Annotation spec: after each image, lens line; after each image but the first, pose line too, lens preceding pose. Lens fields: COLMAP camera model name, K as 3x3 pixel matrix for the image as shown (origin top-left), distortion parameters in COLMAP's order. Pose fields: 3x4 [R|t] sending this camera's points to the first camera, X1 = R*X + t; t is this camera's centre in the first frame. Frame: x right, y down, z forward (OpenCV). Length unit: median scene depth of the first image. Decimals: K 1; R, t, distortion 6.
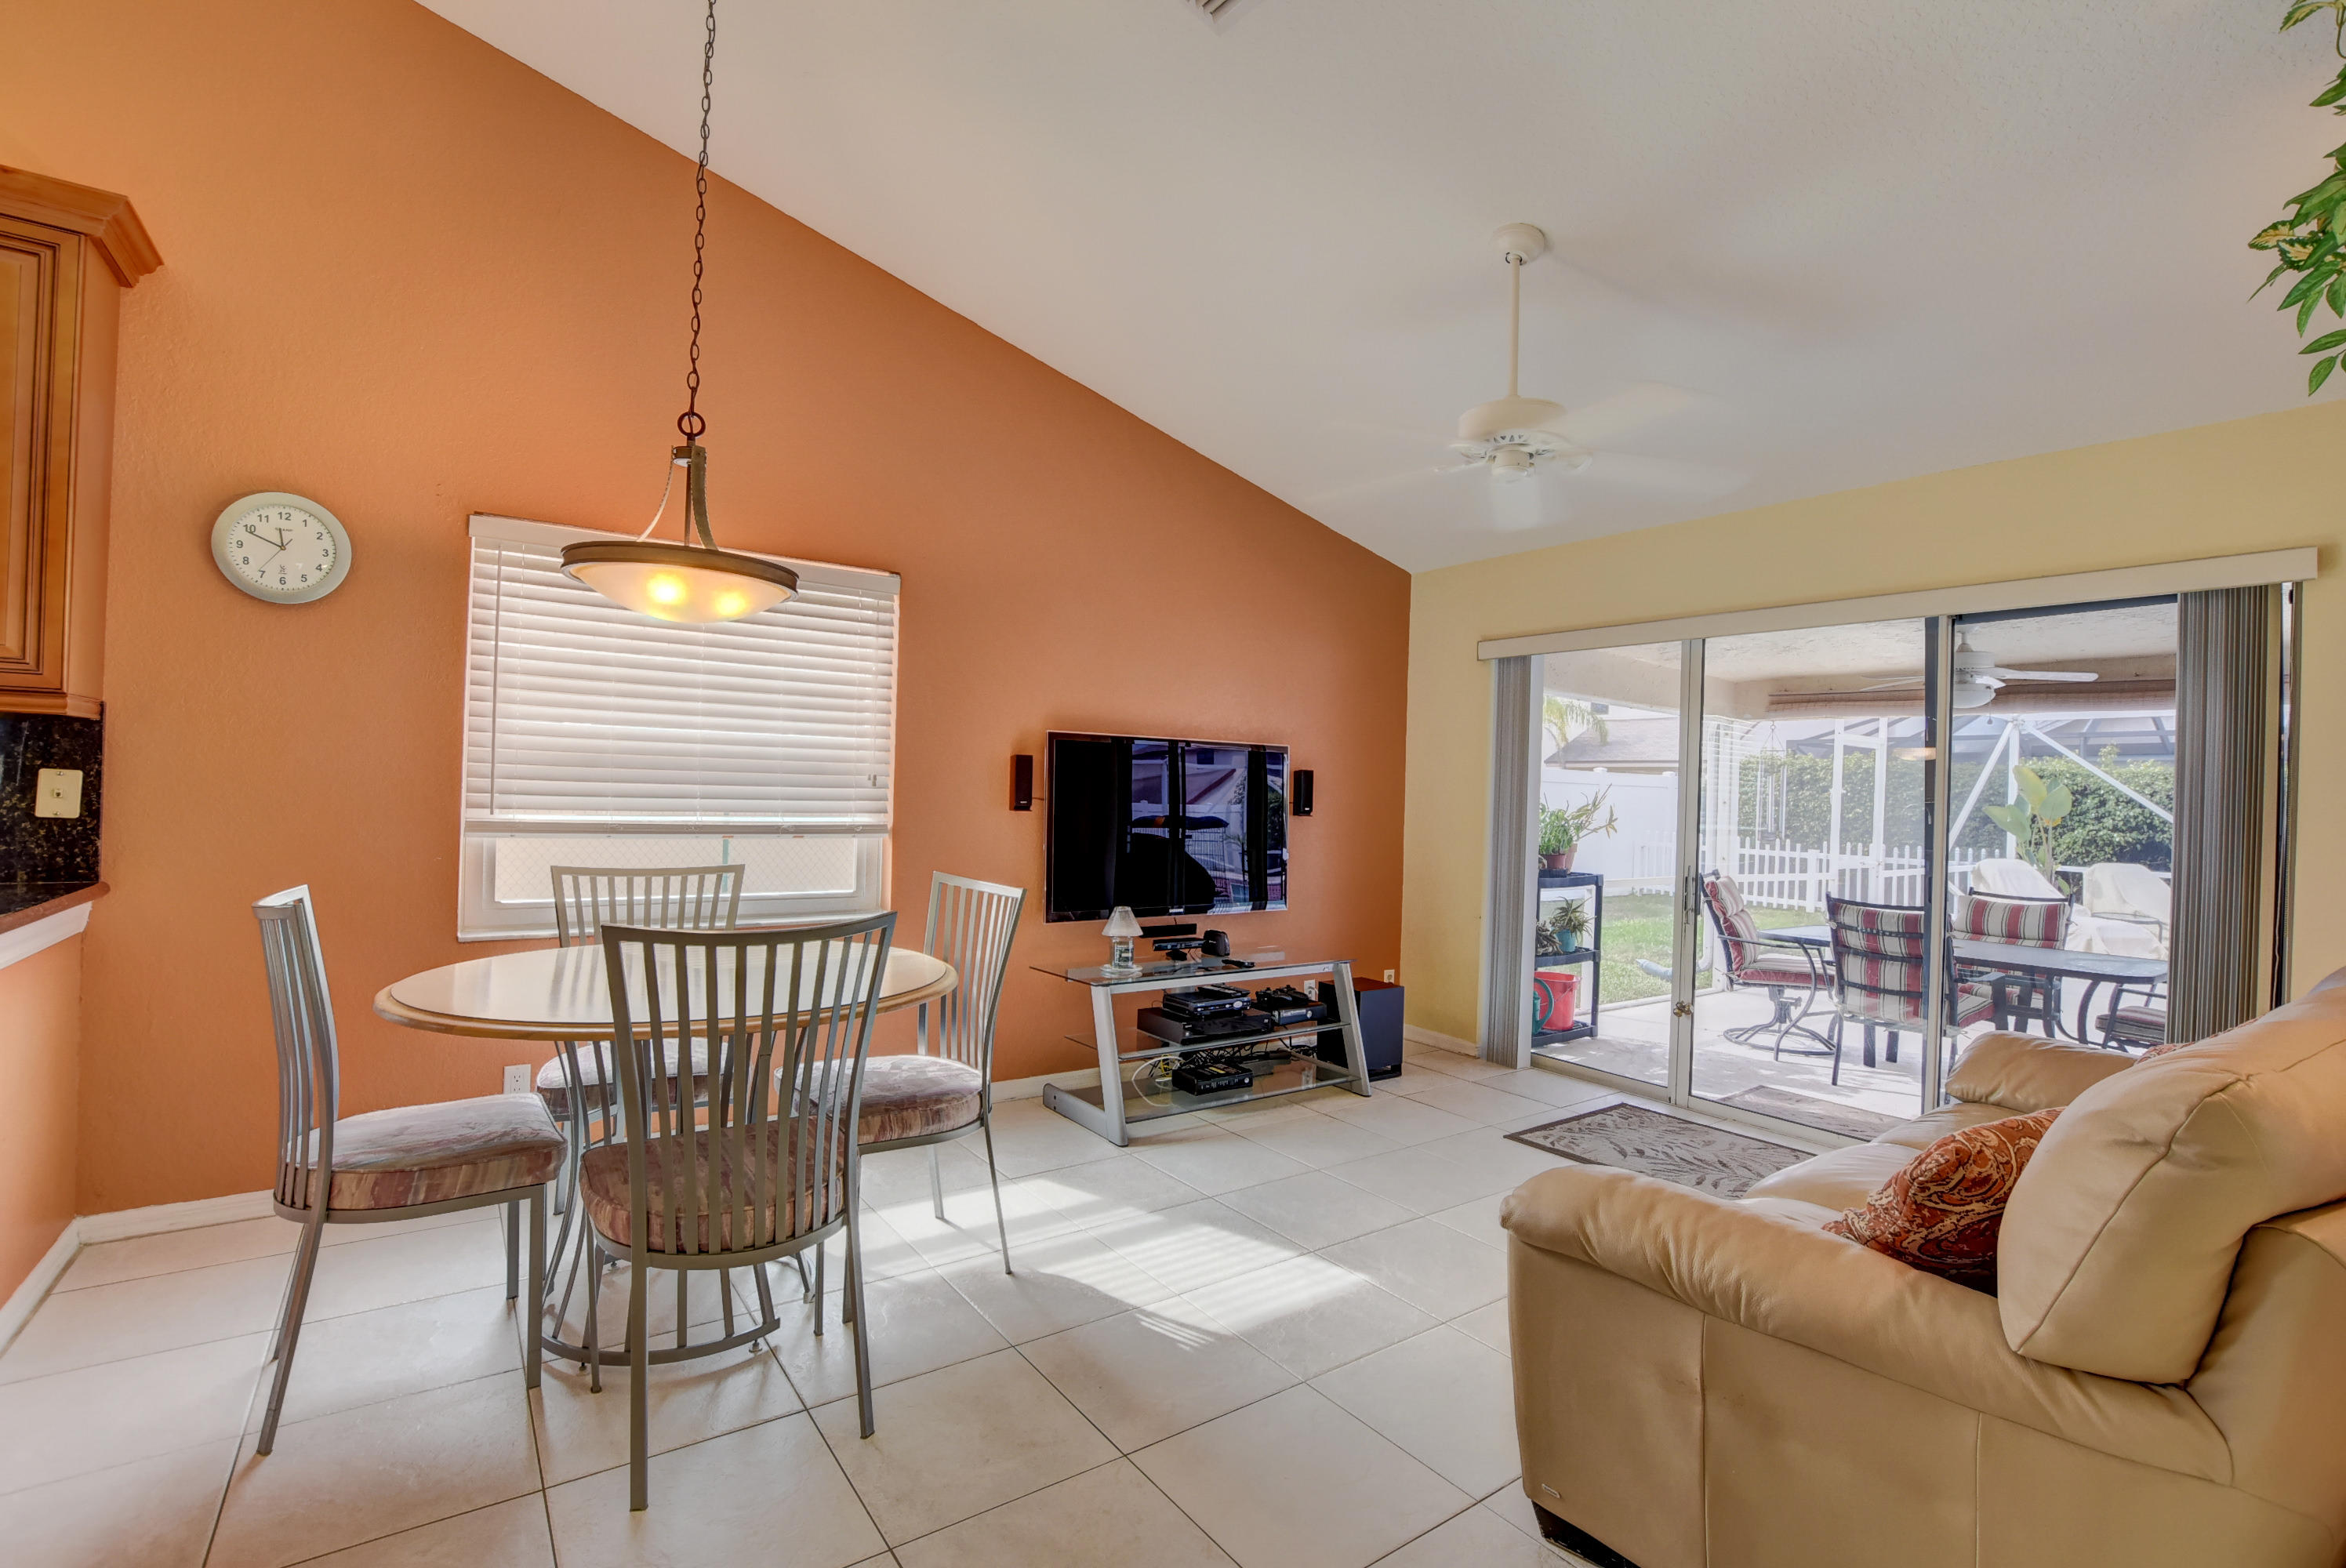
lens RADIAL K [[1062.9, 0, 1173.0], [0, 1062.9, 784.0], [0, 0, 1]] dist [-0.003522, -0.000119]
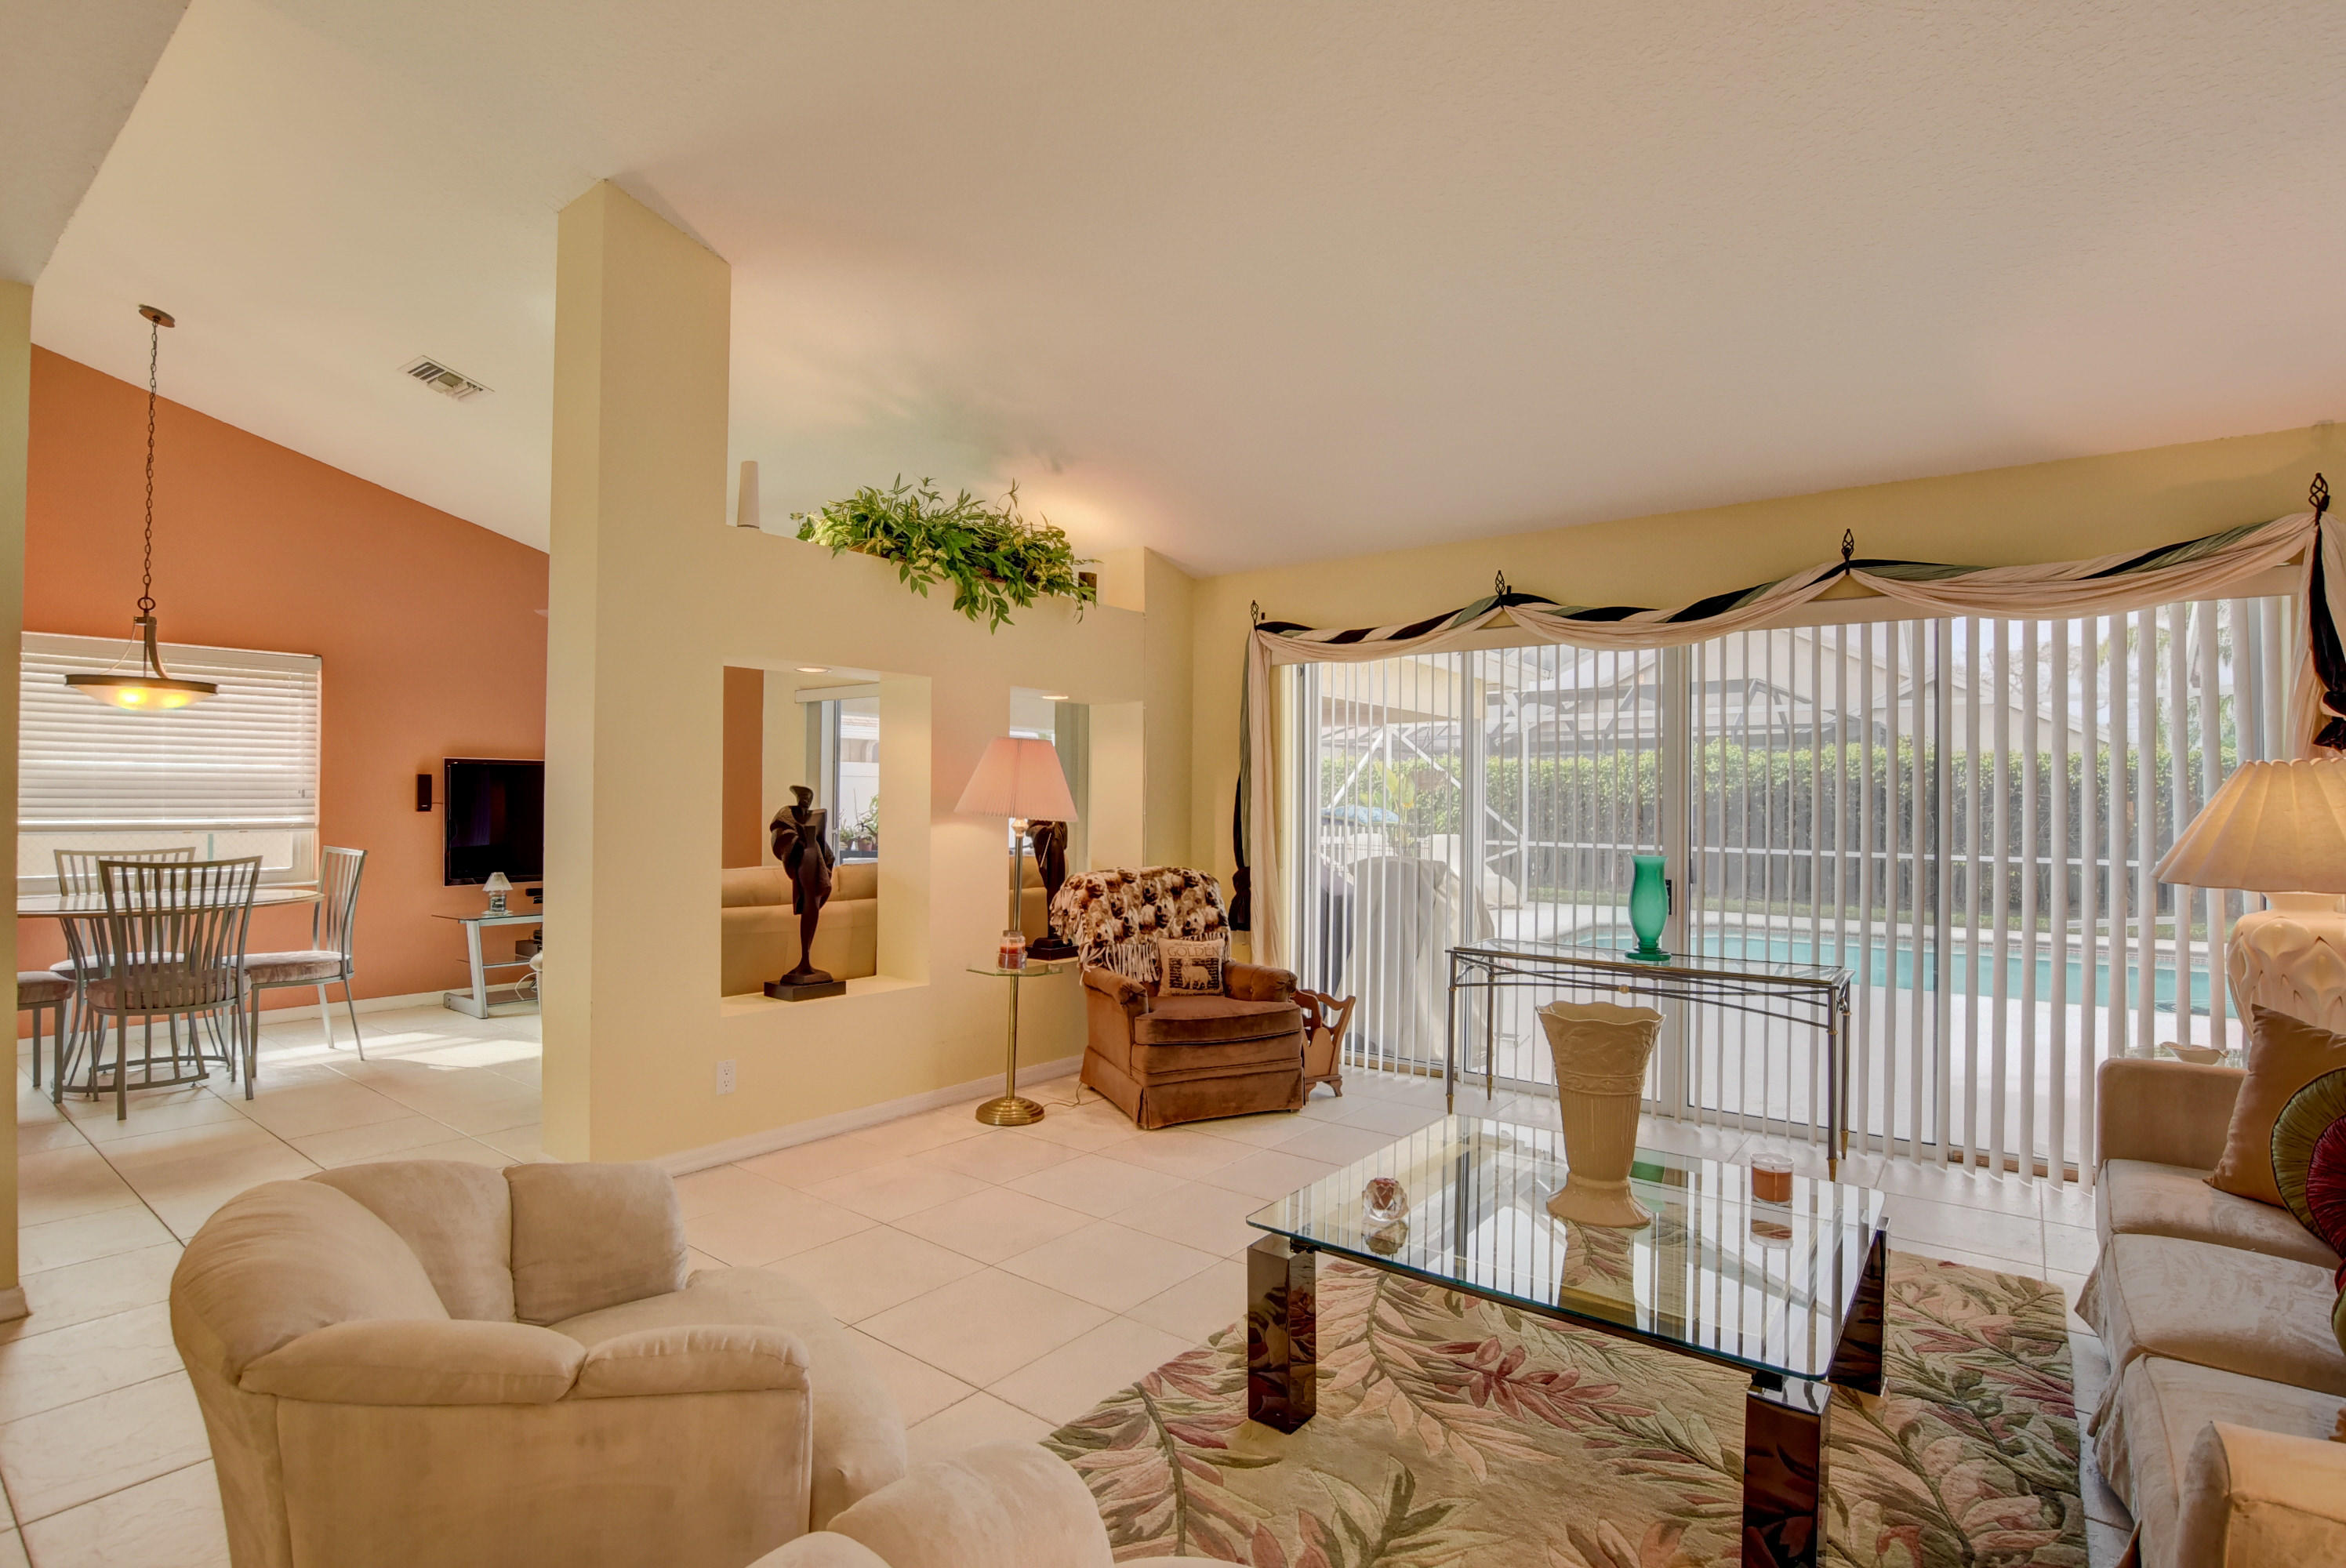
lens RADIAL K [[1145.7, 0, 1131.8], [0, 1145.7, 783.5], [0, 0, 1]] dist [0.001312, 0.000911]
pose [[0.966515, -0.018691, 0.255929, 0.615944], [0.019005, 0.999819, 0.001246, 0.004361], [-0.255906, 0.003660, 0.966695, -1.227716]]
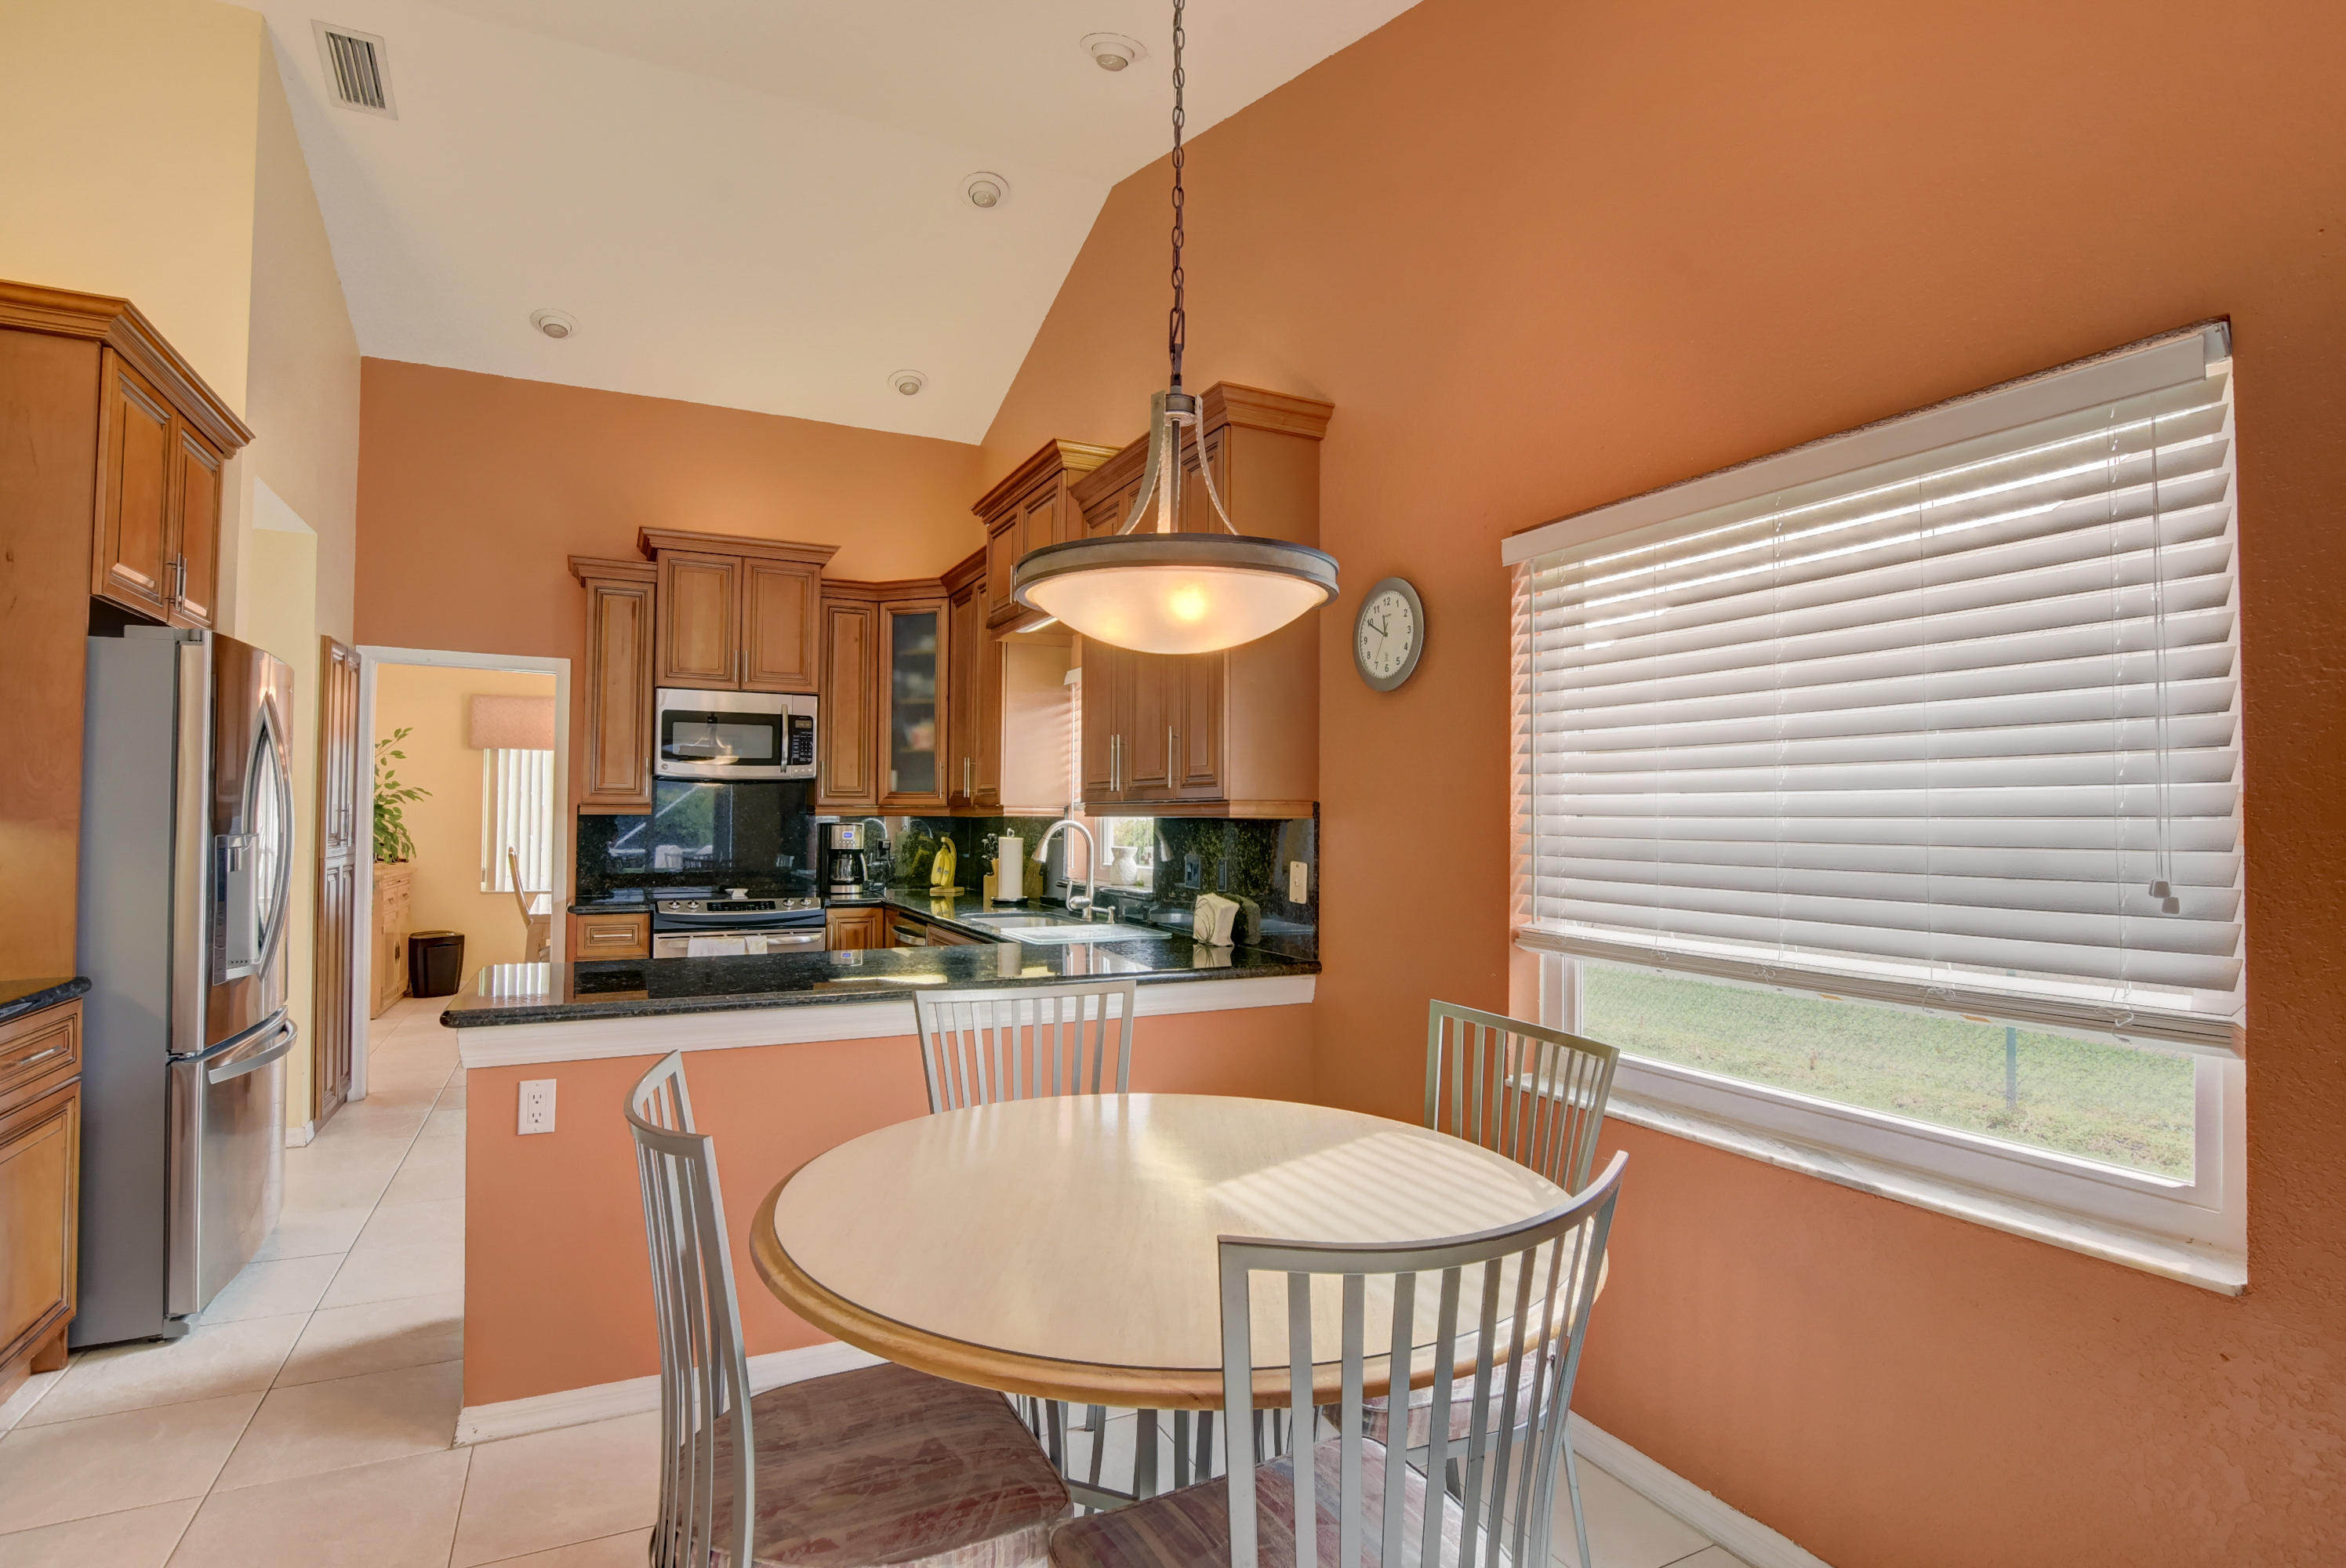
lens RADIAL K [[1145.7, 0, 1131.8], [0, 1145.7, 783.5], [0, 0, 1]] dist [0.001312, 0.000911]
pose [[-0.188137, -0.061657, -0.980206, 0.234866], [-0.009207, 0.998094, -0.061015, -0.018636], [0.982100, -0.002454, -0.188346, 0.974155]]
